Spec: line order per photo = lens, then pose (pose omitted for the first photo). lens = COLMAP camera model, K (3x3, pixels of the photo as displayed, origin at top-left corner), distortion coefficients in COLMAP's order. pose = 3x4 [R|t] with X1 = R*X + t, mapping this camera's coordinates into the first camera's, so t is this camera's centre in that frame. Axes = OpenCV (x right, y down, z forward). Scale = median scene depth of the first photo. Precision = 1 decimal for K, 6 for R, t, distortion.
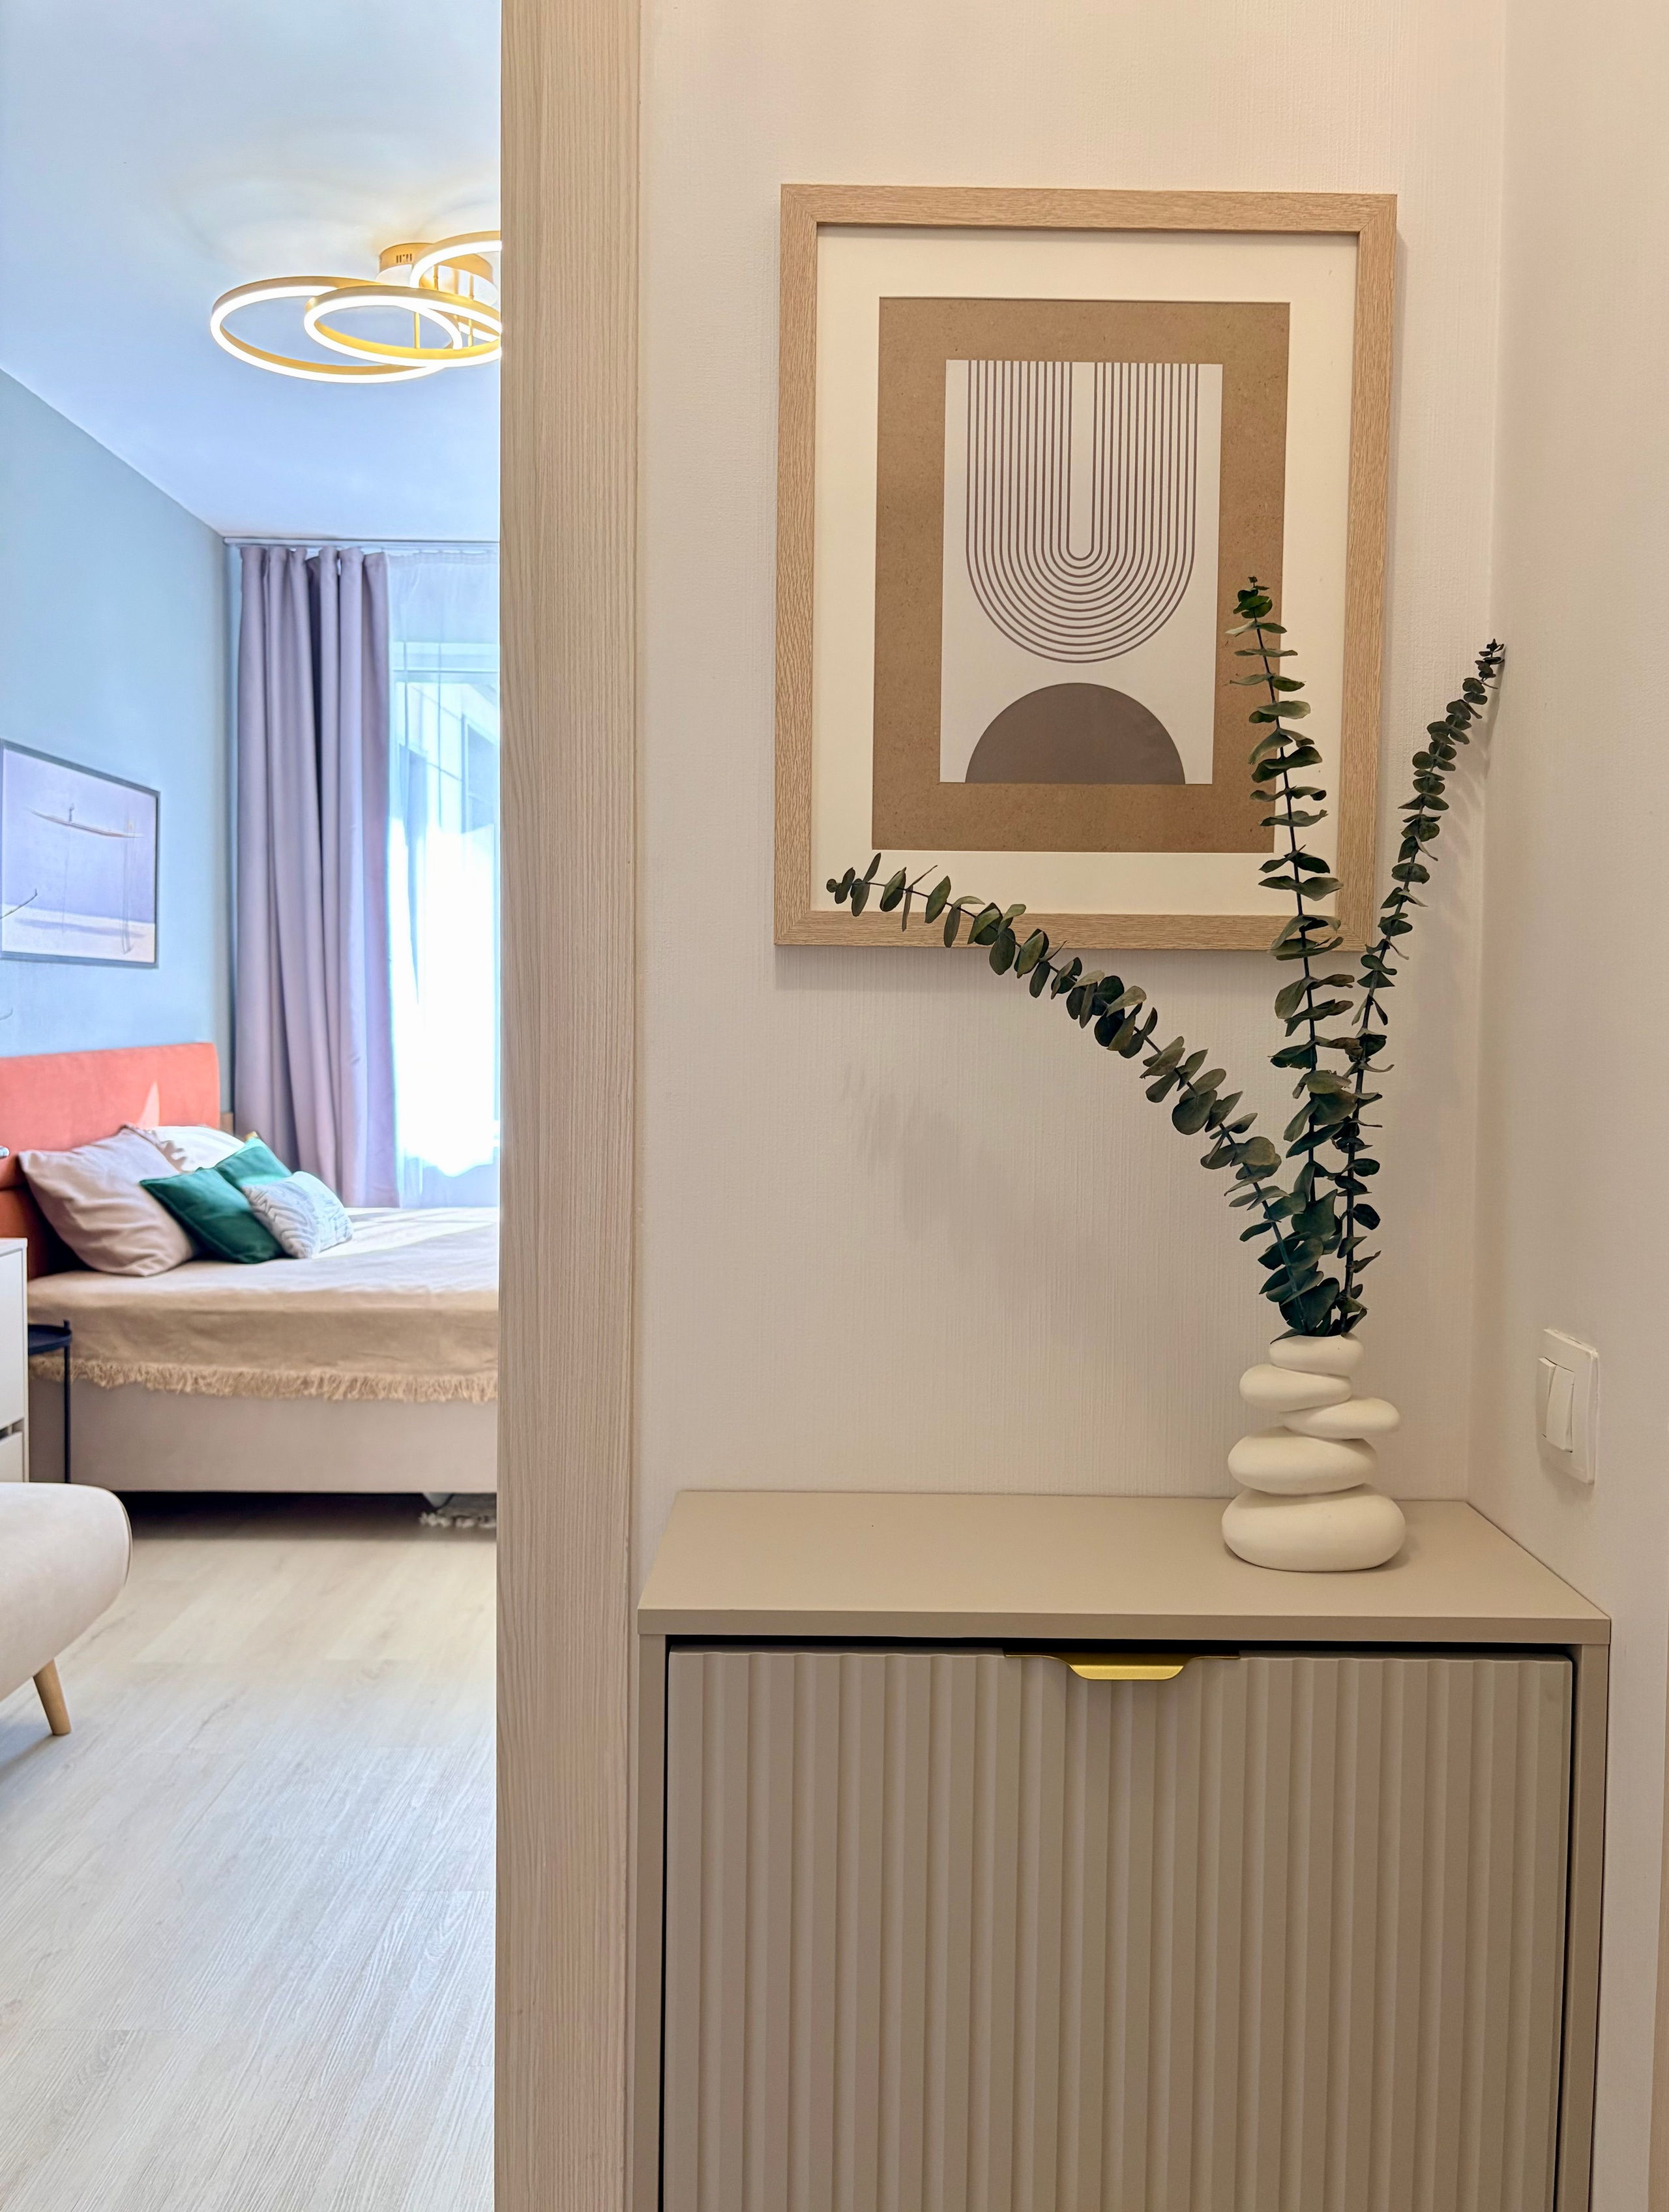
lens RADIAL K [[1709.6, 0, 907.0], [0, 1709.6, 1115.8], [0, 0, 1]] dist [-0.004375, -0.080899]
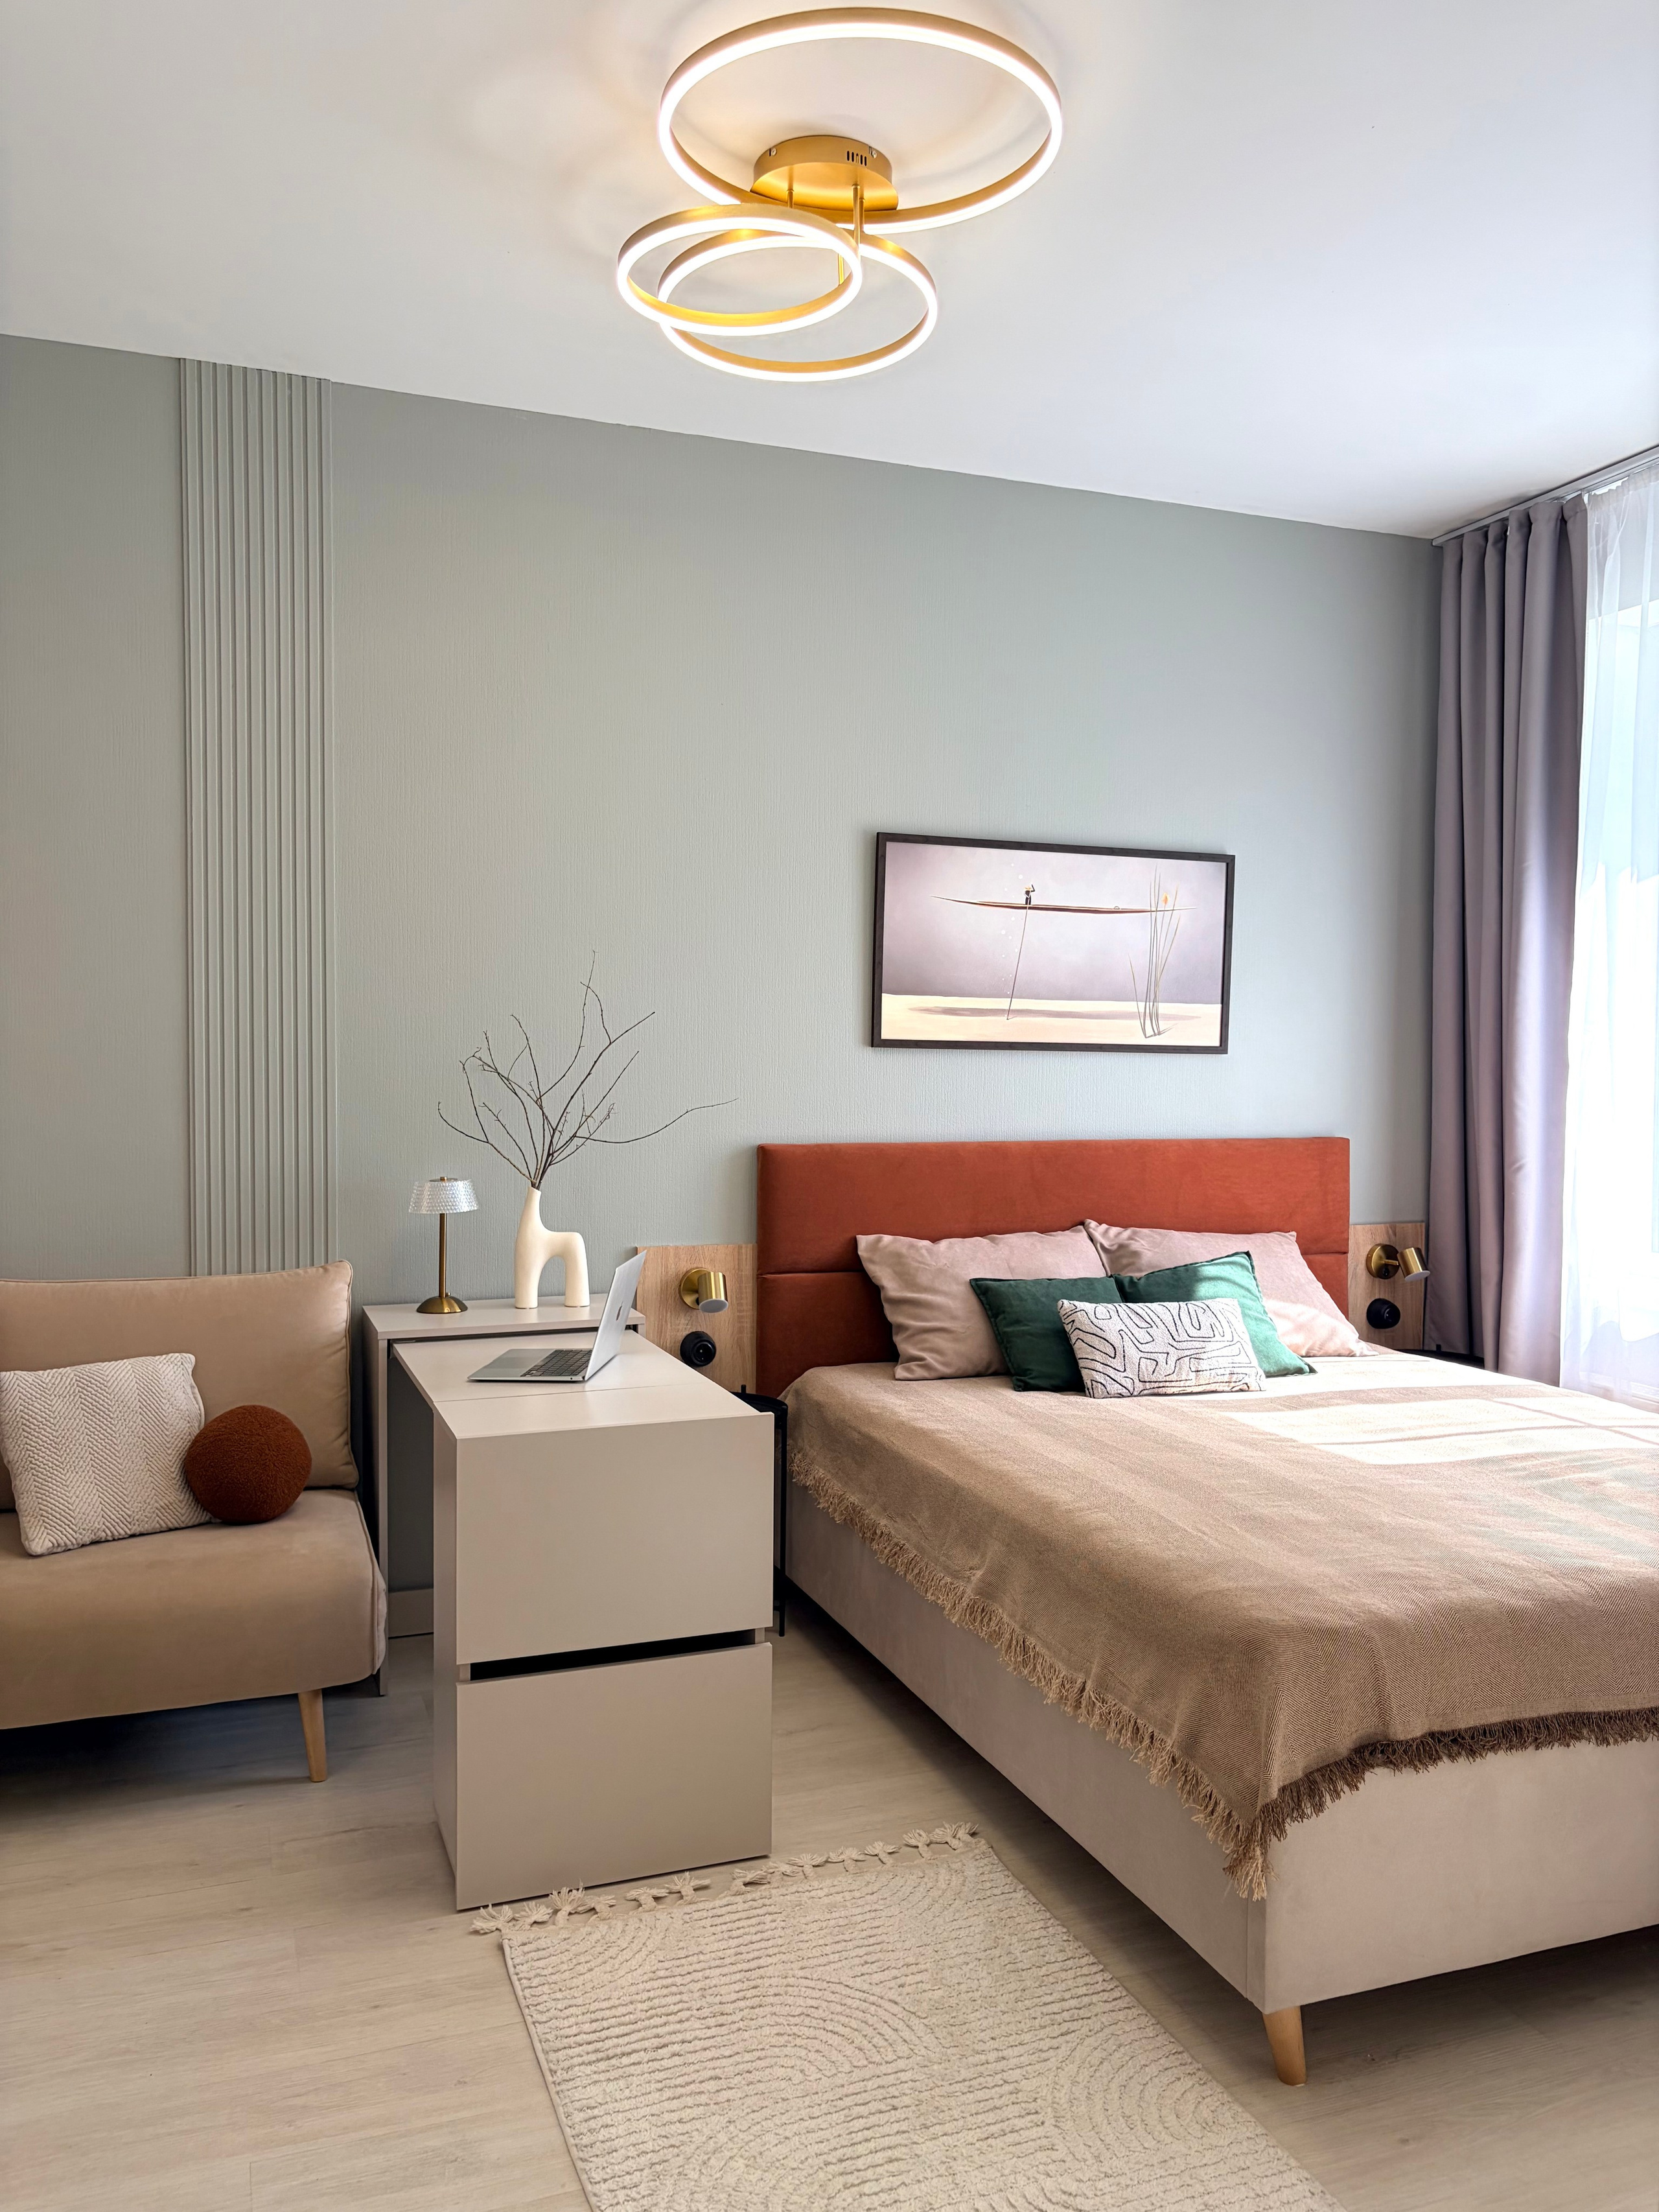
lens RADIAL K [[1656.4, 0, 832.4], [0, 1656.4, 1096.6], [0, 0, 1]] dist [0.035120, -0.049217]
pose [[0.295227, 0.014839, -0.955312, 0.413797], [-0.065802, 0.997821, -0.004836, -0.055108], [0.953159, 0.064289, 0.295560, 0.663417]]
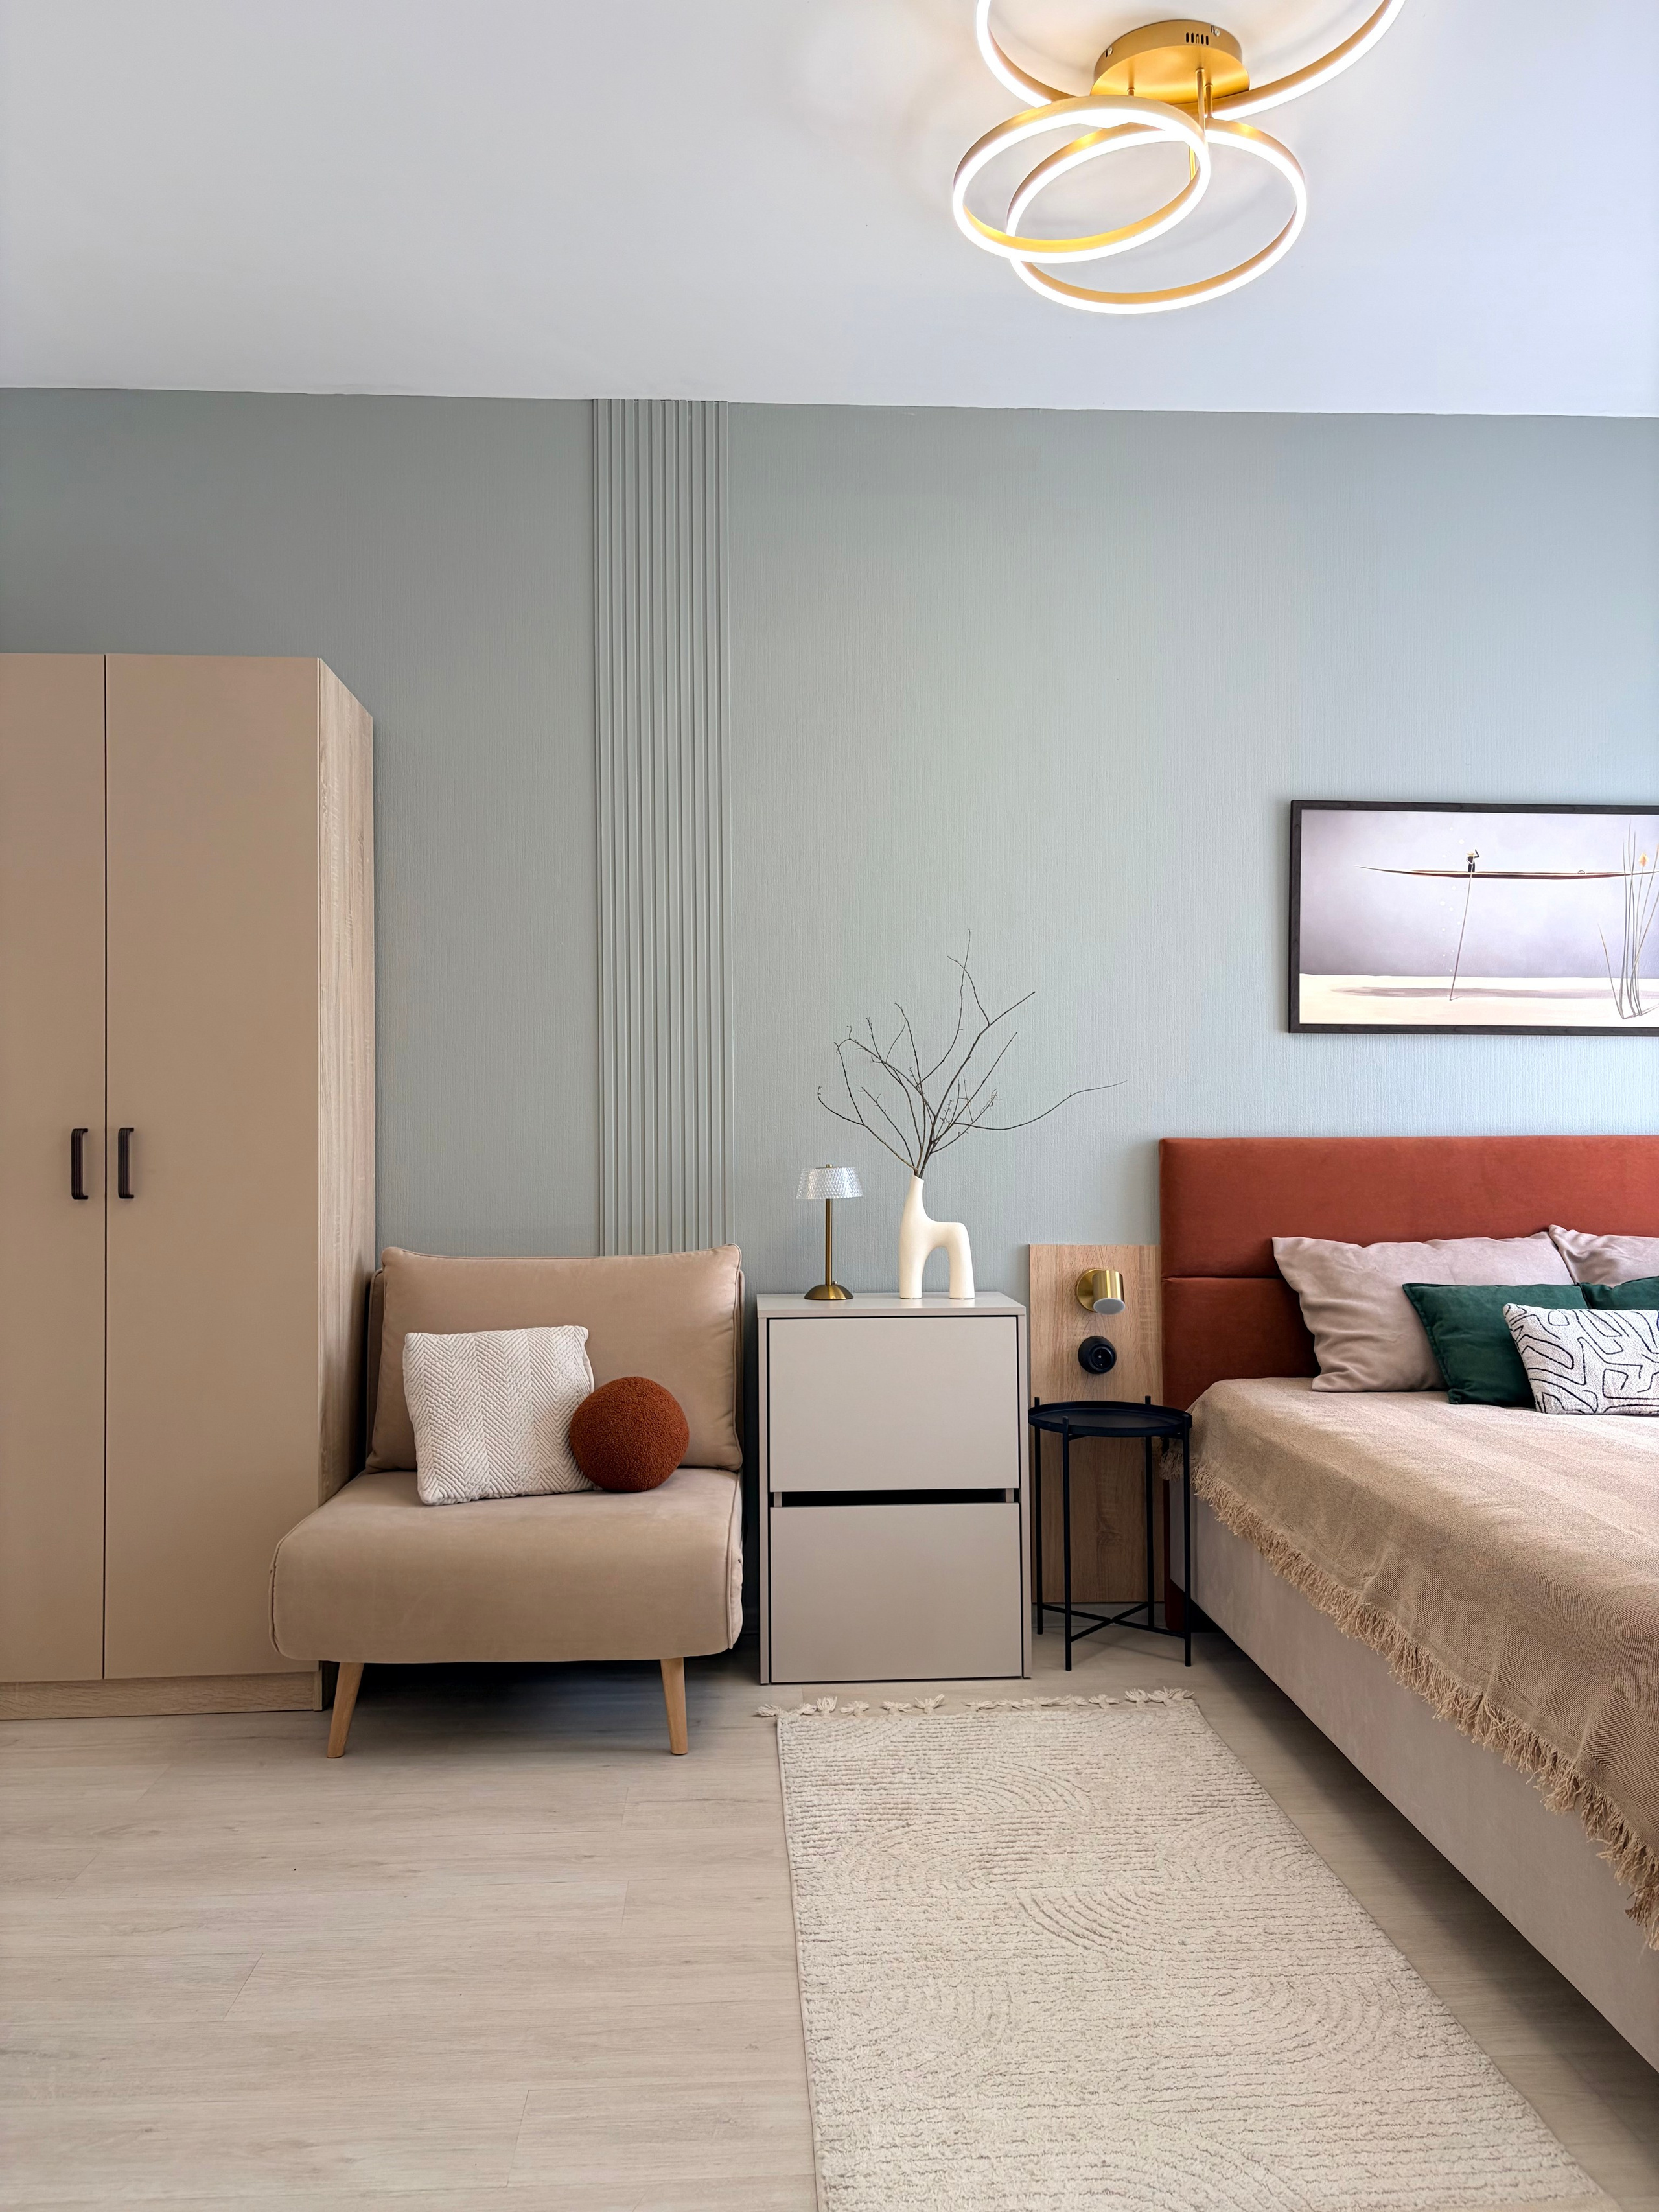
lens RADIAL K [[1656.4, 0, 832.4], [0, 1656.4, 1096.6], [0, 0, 1]] dist [0.035120, -0.049217]
pose [[-0.005961, -0.043344, -0.999042, 0.384973], [-0.061211, 0.997203, -0.042899, -0.001674], [0.998107, 0.060897, -0.008597, 0.737096]]
